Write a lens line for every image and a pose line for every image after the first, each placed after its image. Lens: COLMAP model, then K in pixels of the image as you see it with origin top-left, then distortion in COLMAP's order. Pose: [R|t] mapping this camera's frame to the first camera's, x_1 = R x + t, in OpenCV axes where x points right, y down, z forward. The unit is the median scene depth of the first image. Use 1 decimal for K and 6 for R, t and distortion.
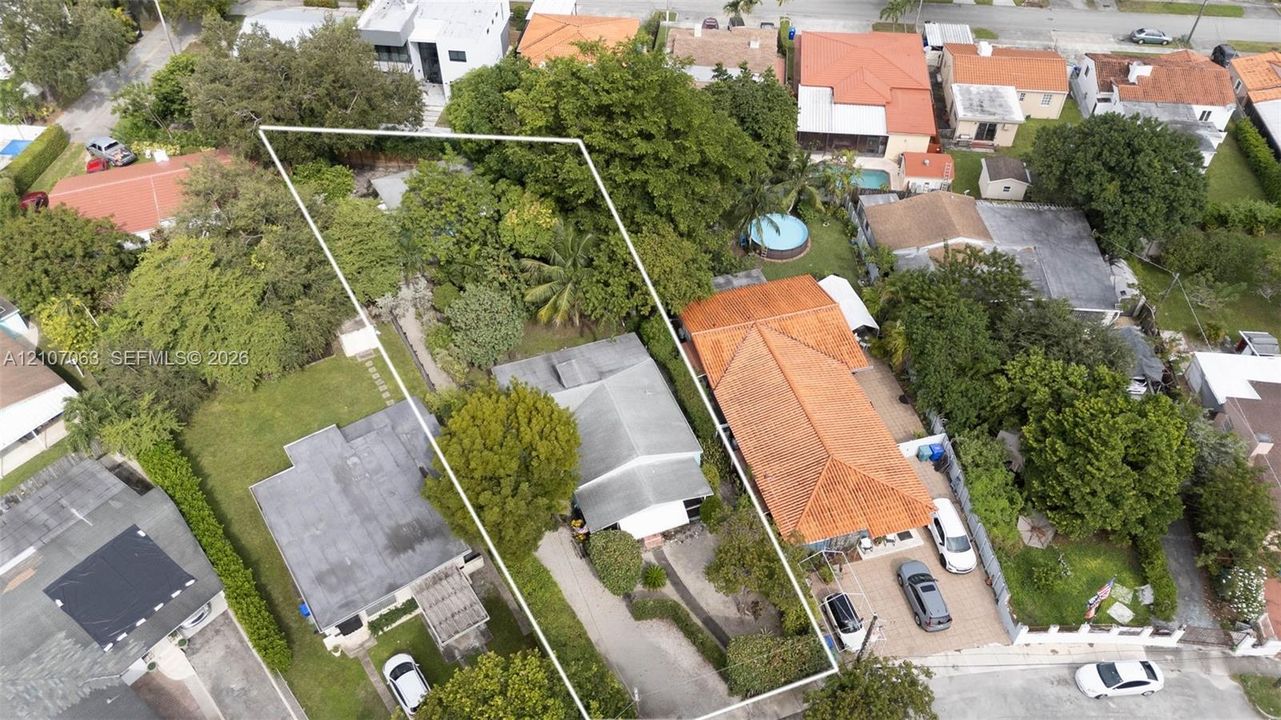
lens RADIAL K [[910.4, 0, 640.5], [0, 910.4, 360.0], [0, 0, 1]] dist [0.001258, -0.000056]
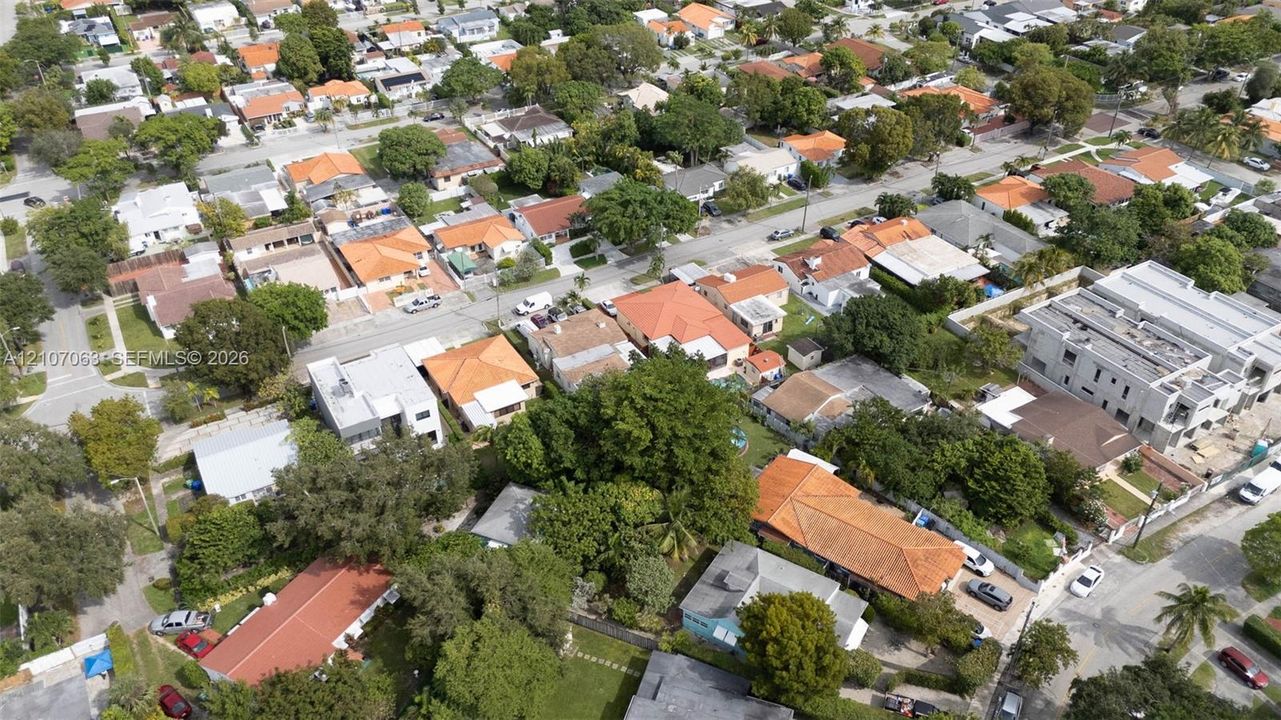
lens RADIAL K [[910.4, 0, 640.5], [0, 910.4, 360.0], [0, 0, 1]] dist [0.001258, -0.000056]
pose [[0.789304, -0.345483, 0.507584, -0.801298], [0.437659, 0.896377, -0.070456, -0.263326], [-0.430645, 0.277760, 0.858717, -0.267306]]
